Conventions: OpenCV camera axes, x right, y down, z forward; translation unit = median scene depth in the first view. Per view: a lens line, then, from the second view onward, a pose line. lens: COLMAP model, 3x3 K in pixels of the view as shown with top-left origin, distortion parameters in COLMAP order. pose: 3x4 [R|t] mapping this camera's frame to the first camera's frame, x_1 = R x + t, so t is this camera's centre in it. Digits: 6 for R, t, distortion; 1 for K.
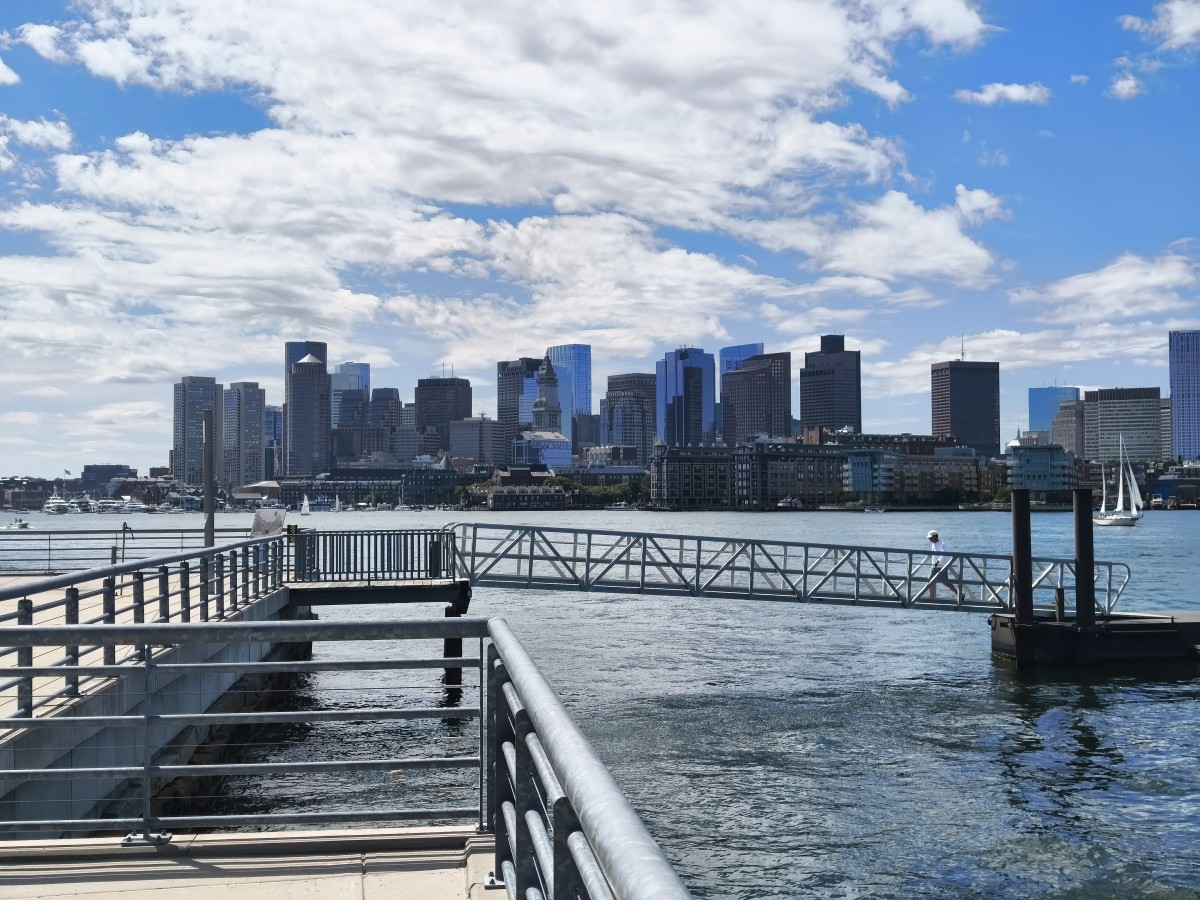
lens RADIAL K [[1599.0, 0, 602.3], [0, 1599.0, 417.5], [0, 0, 1]] dist [0.247963, -0.928274]
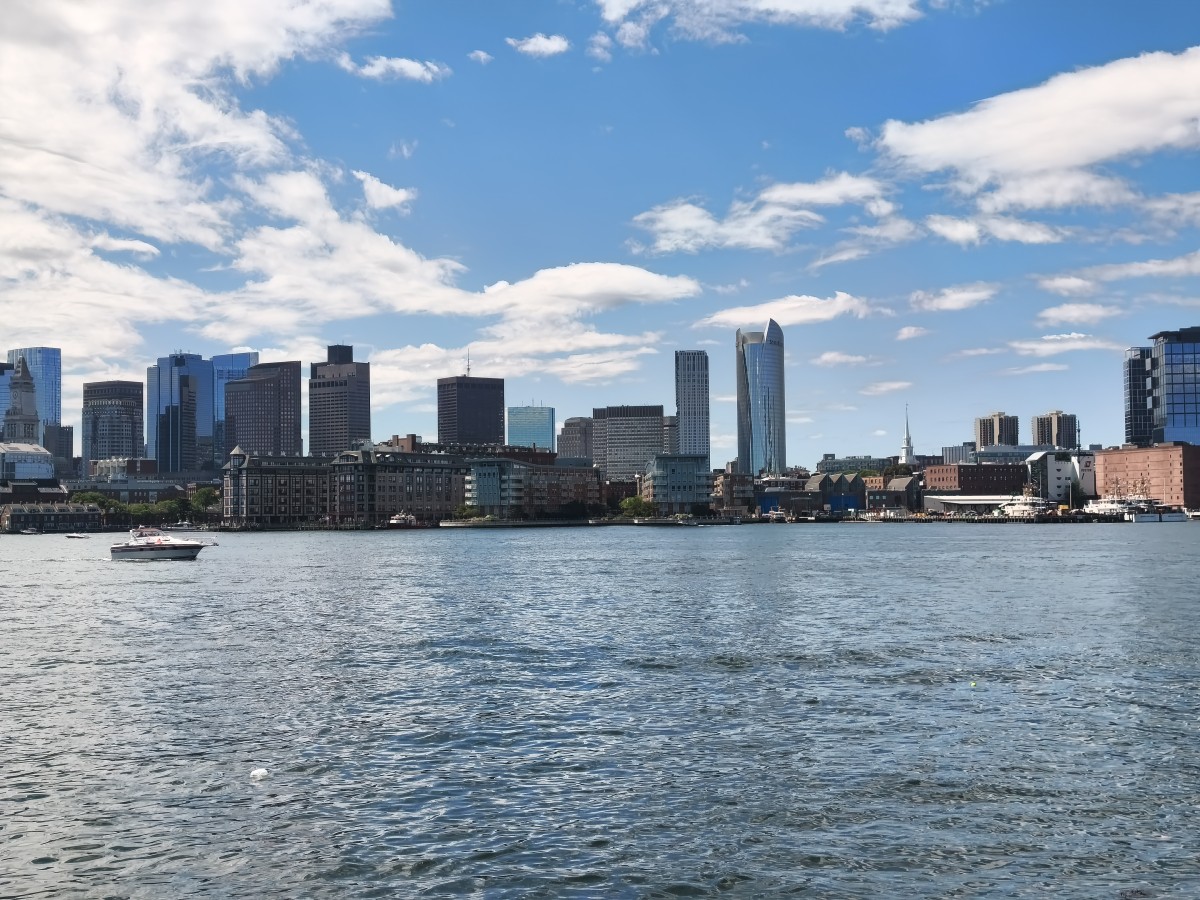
lens RADIAL K [[1609.6, 0, 601.3], [0, 1609.6, 431.6], [0, 0, 1]] dist [0.251187, -0.985180]
pose [[0.944090, 0.010716, 0.329513, -0.066938], [-0.009822, 0.999942, -0.004378, 0.007397], [-0.329541, 0.000897, 0.944141, 0.120613]]
